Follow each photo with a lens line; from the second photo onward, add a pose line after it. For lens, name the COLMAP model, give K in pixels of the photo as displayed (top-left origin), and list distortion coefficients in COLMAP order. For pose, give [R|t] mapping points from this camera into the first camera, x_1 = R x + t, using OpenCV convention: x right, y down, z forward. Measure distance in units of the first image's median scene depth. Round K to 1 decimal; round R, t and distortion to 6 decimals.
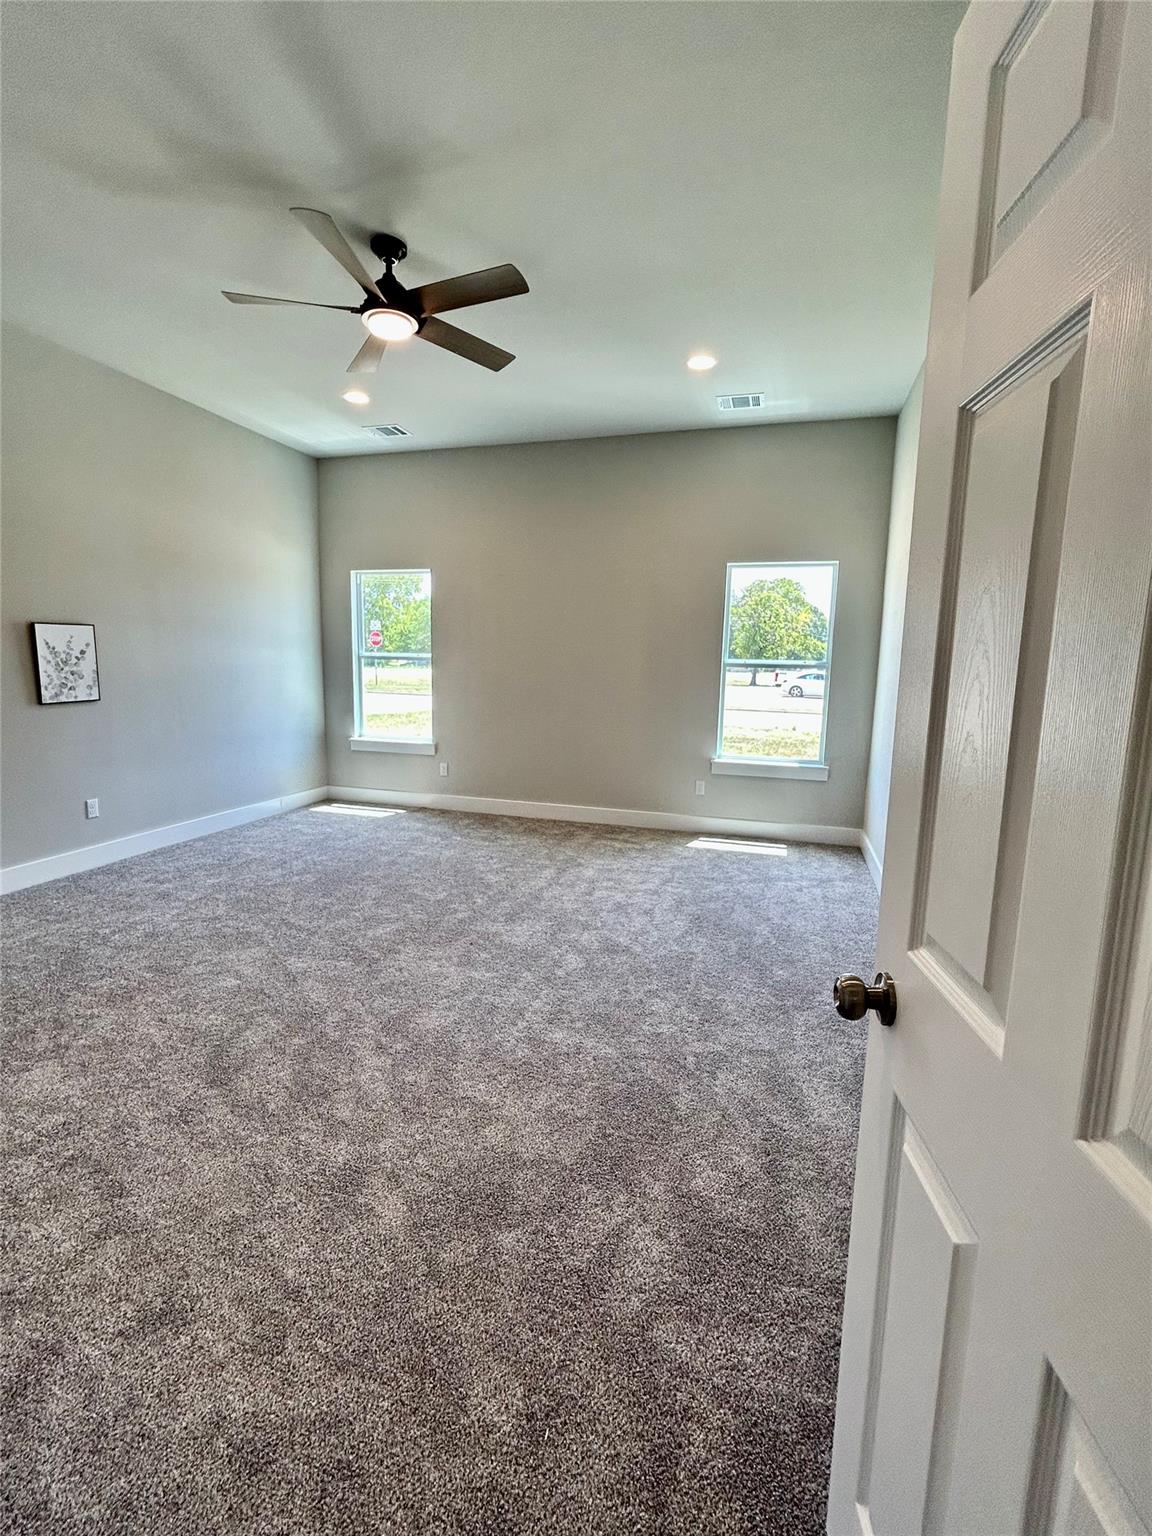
lens RADIAL K [[682.5, 0, 583.4], [0, 682.5, 760.5], [0, 0, 1]] dist [-0.004545, 0.003684]
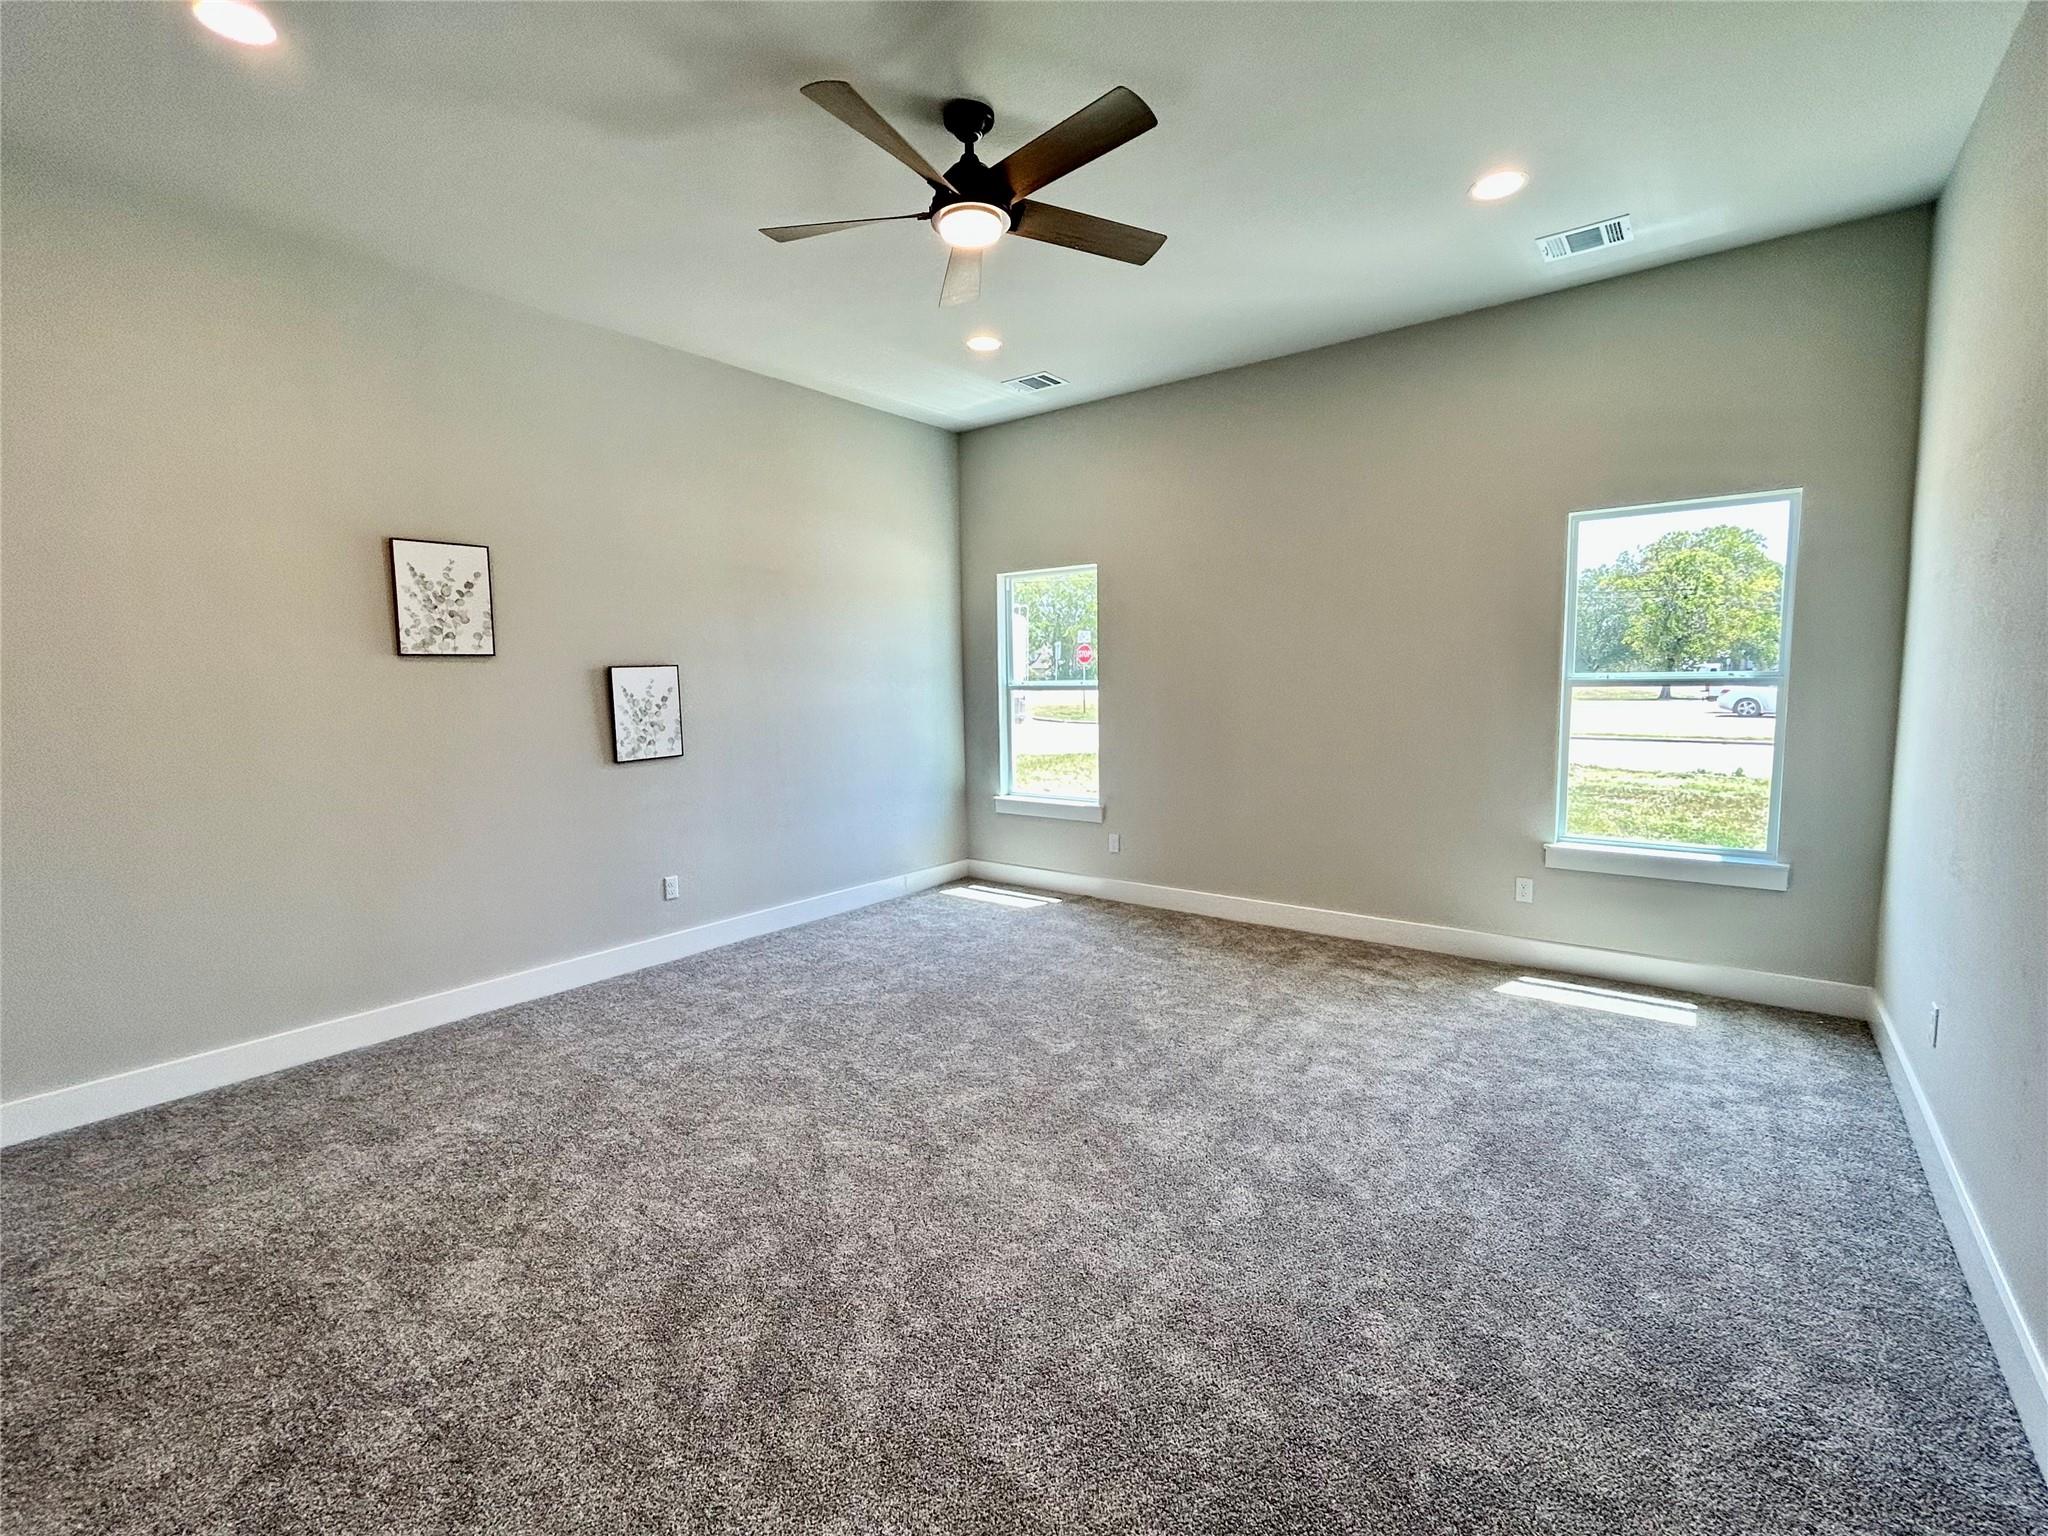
lens RADIAL K [[910.0, 0, 1023.1], [0, 910.0, 762.6], [0, 0, 1]] dist [-0.004545, 0.003684]
pose [[0.930270, -0.001956, -0.366870, 0.077705], [-0.016311, 0.998776, -0.046685, -0.037343], [0.366513, 0.049414, 0.929100, 0.137670]]
